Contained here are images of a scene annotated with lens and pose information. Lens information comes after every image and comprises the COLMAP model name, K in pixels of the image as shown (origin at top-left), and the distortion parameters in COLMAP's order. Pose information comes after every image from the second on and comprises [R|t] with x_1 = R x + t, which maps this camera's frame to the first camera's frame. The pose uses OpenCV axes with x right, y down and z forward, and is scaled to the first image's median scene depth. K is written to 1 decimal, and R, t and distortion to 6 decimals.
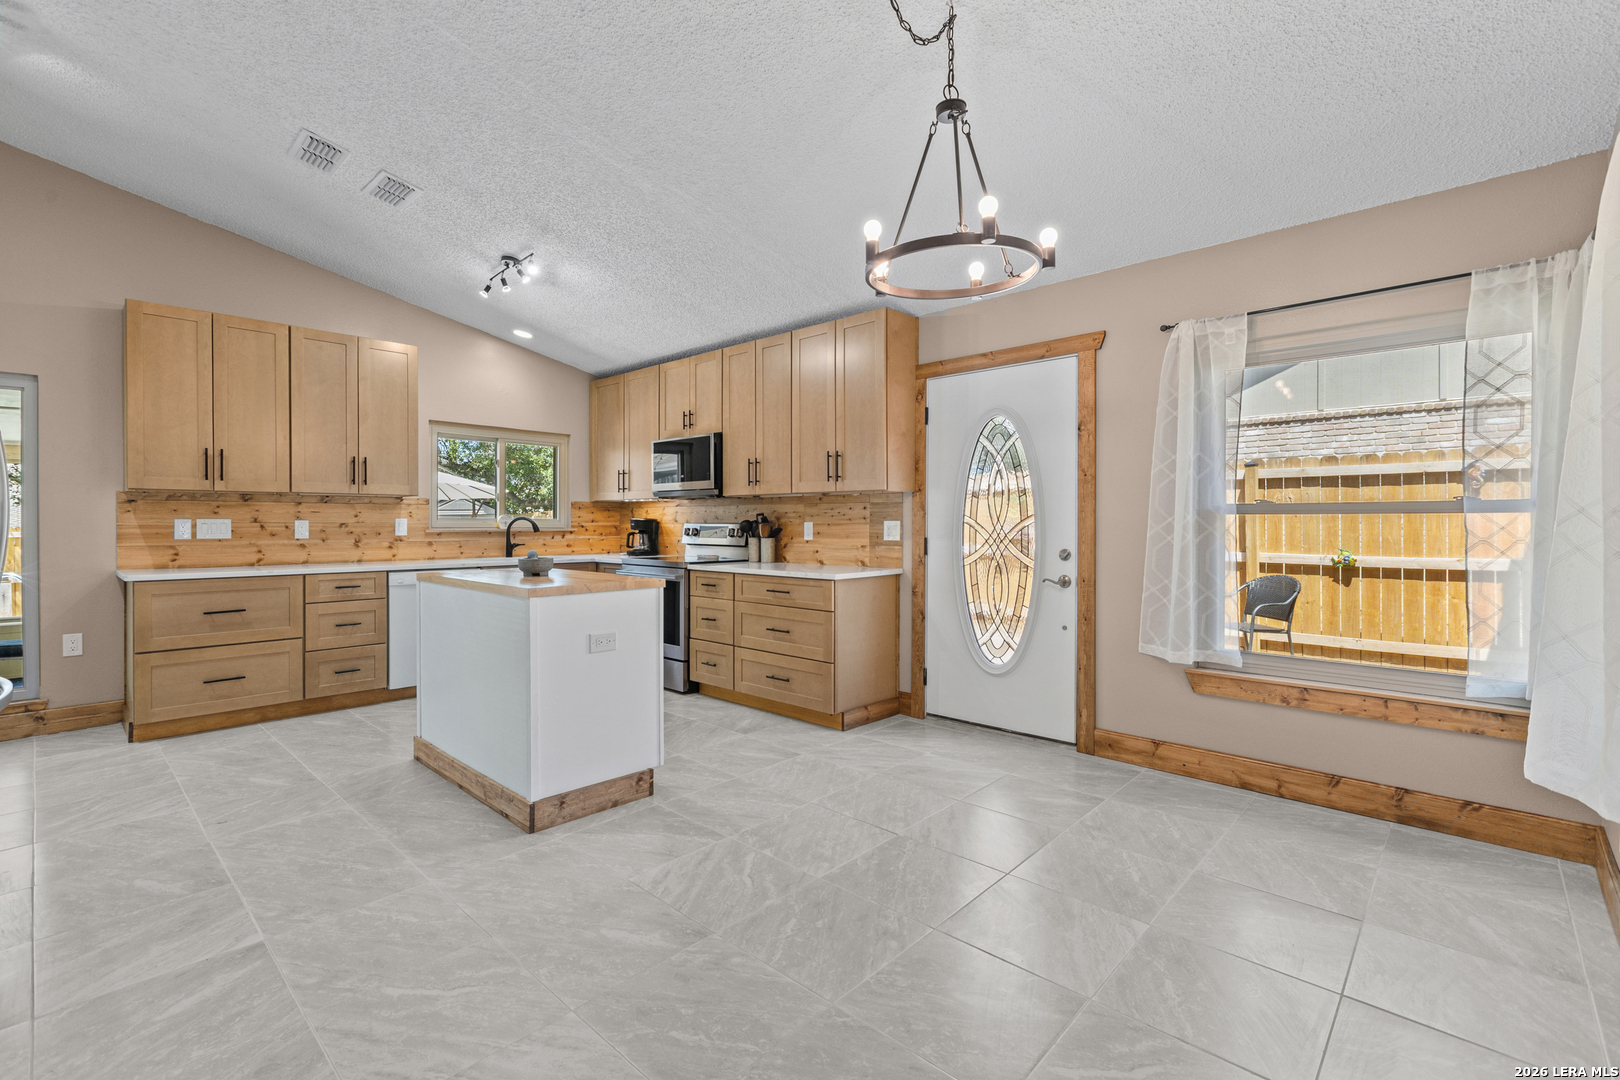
lens RADIAL K [[724.1, 0, 801.7], [0, 724.1, 524.9], [0, 0, 1]] dist [0.000470, -0.000431]
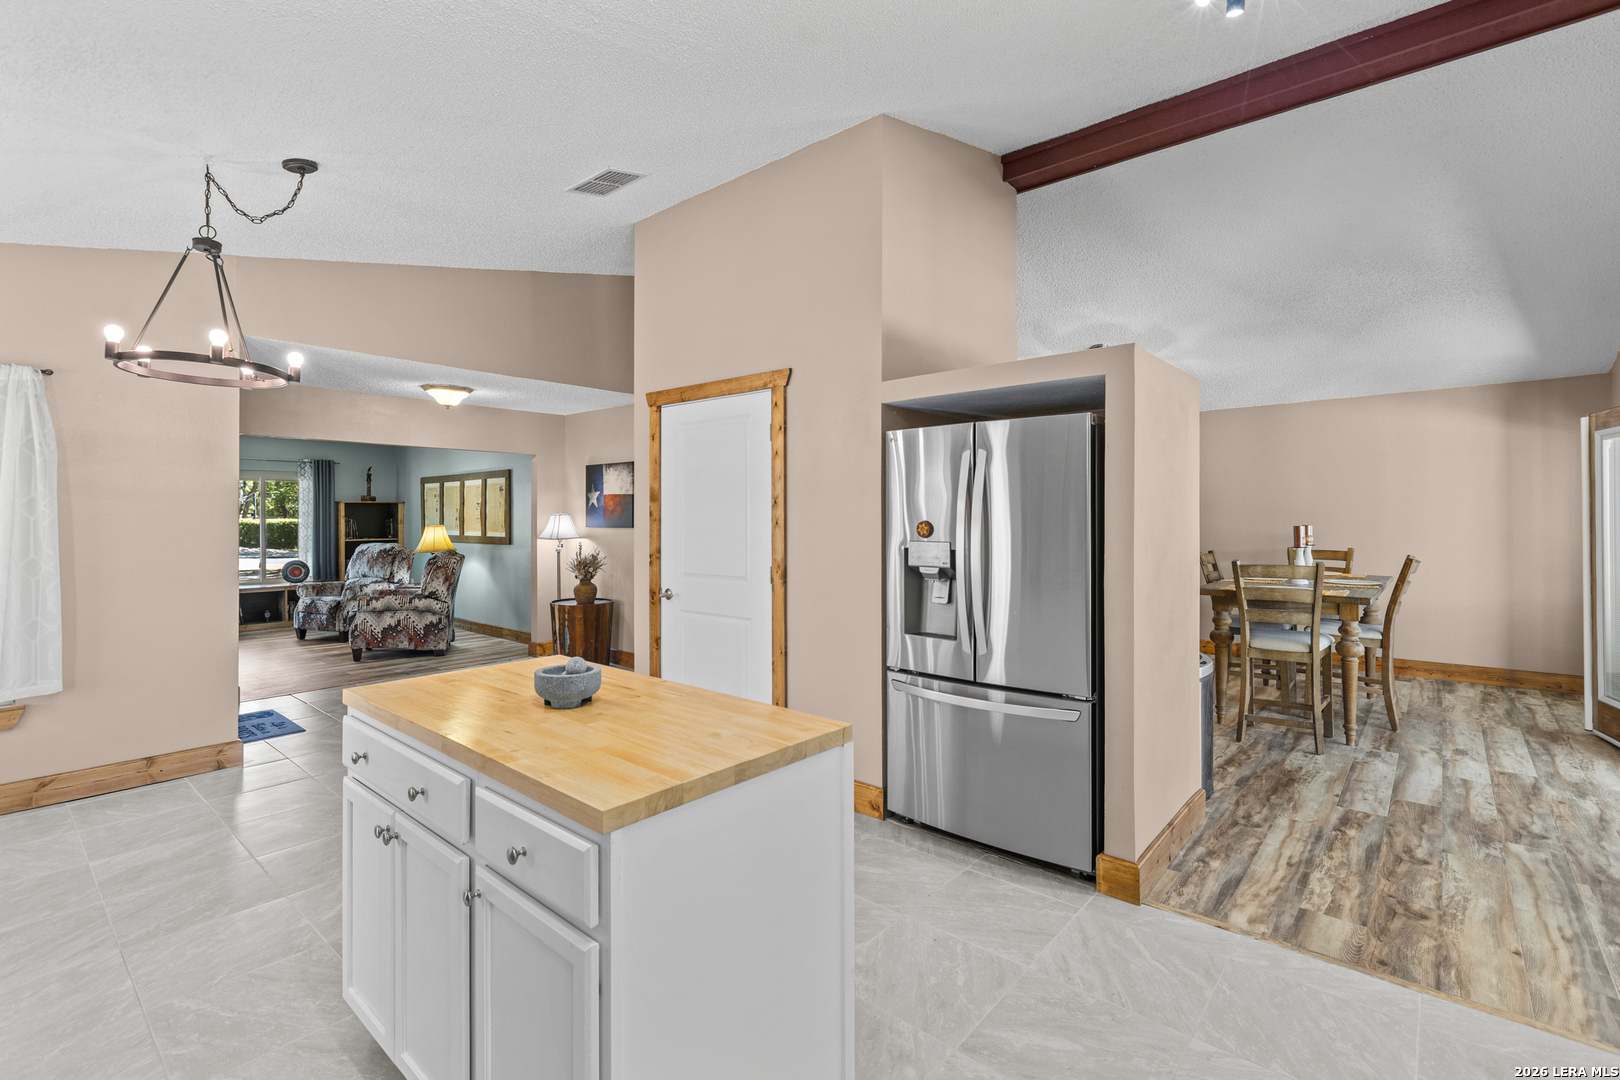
lens RADIAL K [[724.1, 0, 808.1], [0, 724.1, 505.1], [0, 0, 1]] dist [0.000470, -0.000431]
pose [[-0.998788, 0.003242, -0.049114, -0.404845], [0.003806, 0.999928, -0.011396, -0.052859], [0.049074, -0.011569, -0.998728, 1.208437]]
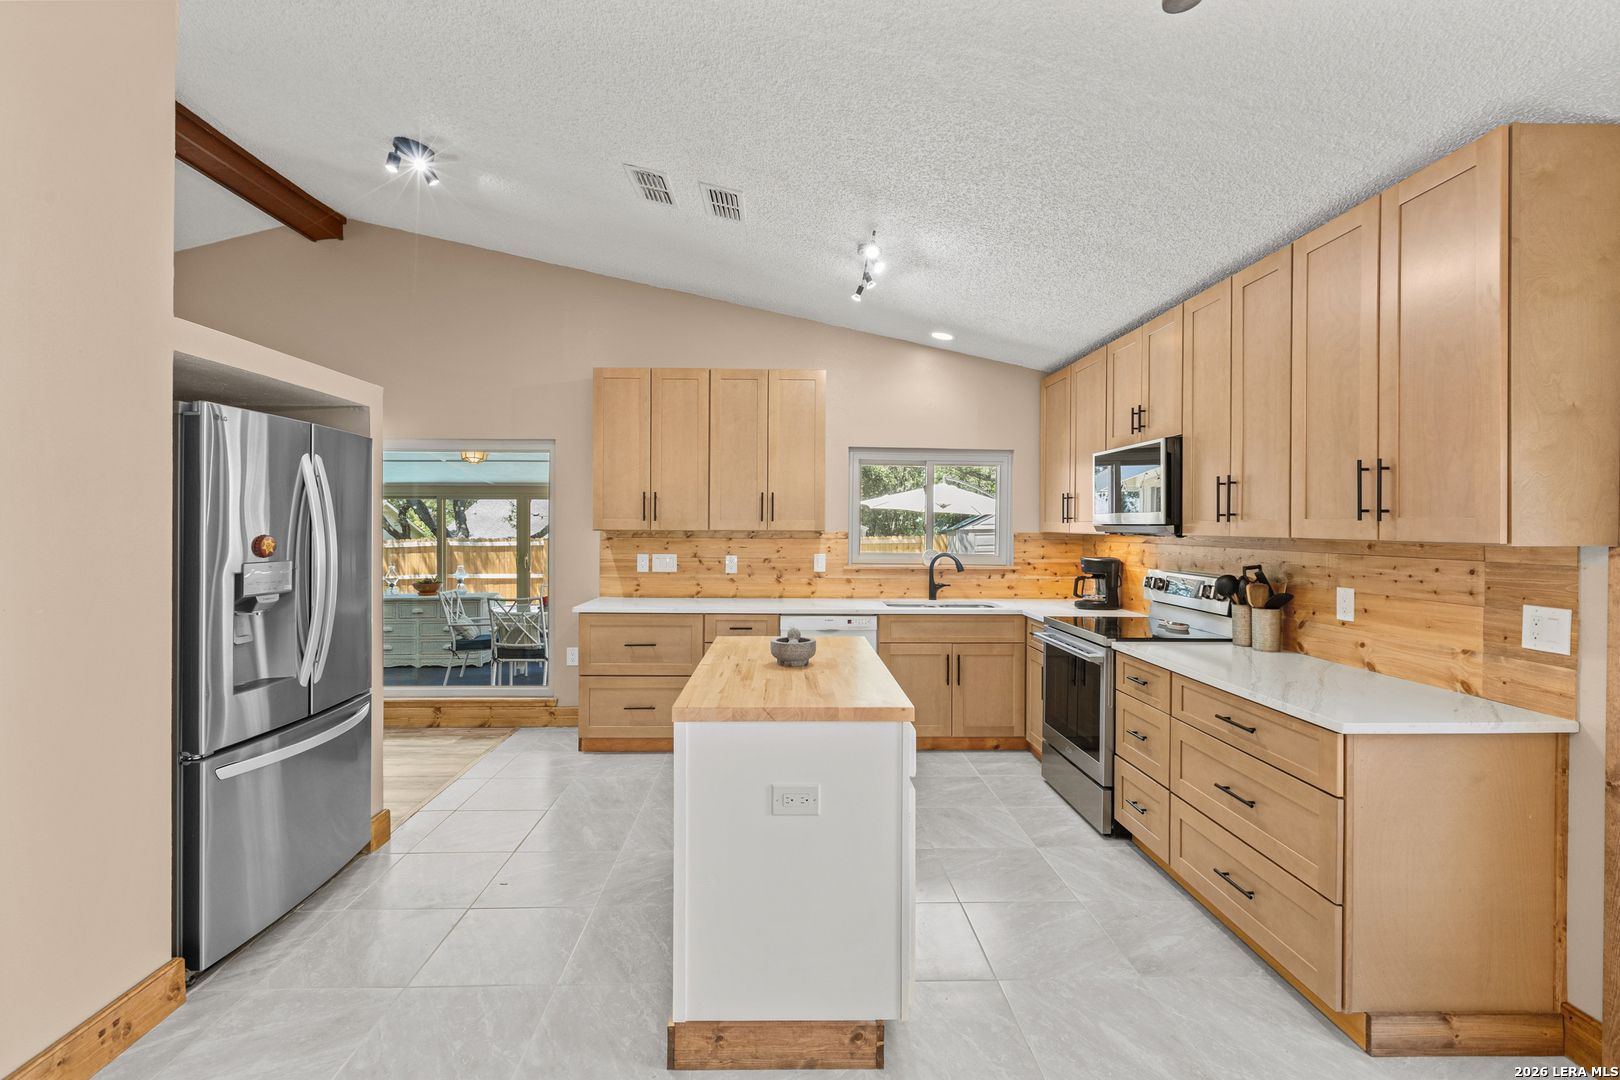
lens RADIAL K [[724.1, 0, 794.1], [0, 724.1, 526.5], [0, 0, 1]] dist [0.000470, -0.000431]
pose [[0.706408, 0.004935, -0.707787, 0.119371], [-0.008990, 0.999958, -0.002000, -0.052950], [0.707747, 0.007776, 0.706423, 0.380683]]
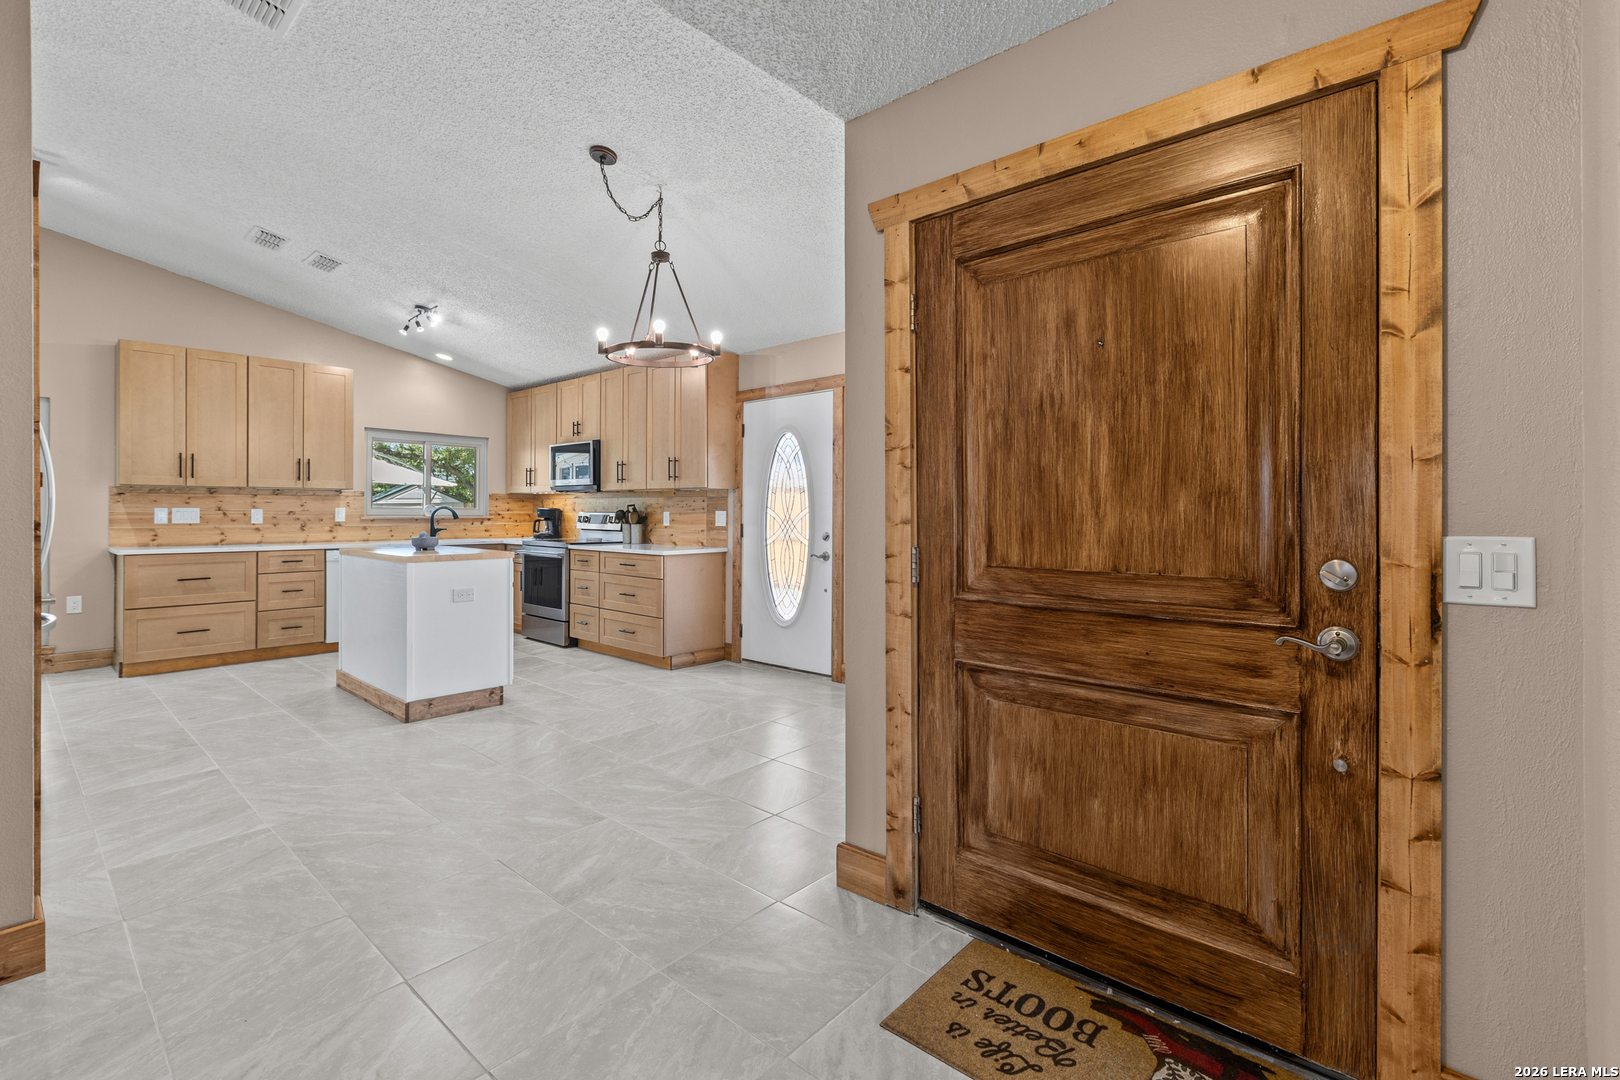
lens RADIAL K [[724.1, 0, 798.9], [0, 724.1, 508.2], [0, 0, 1]] dist [0.000470, -0.000431]
pose [[0.999676, 0.003339, 0.025244, 0.244934], [-0.003156, 0.999969, -0.007271, -0.001709], [-0.025267, 0.007189, 0.999655, -0.314587]]
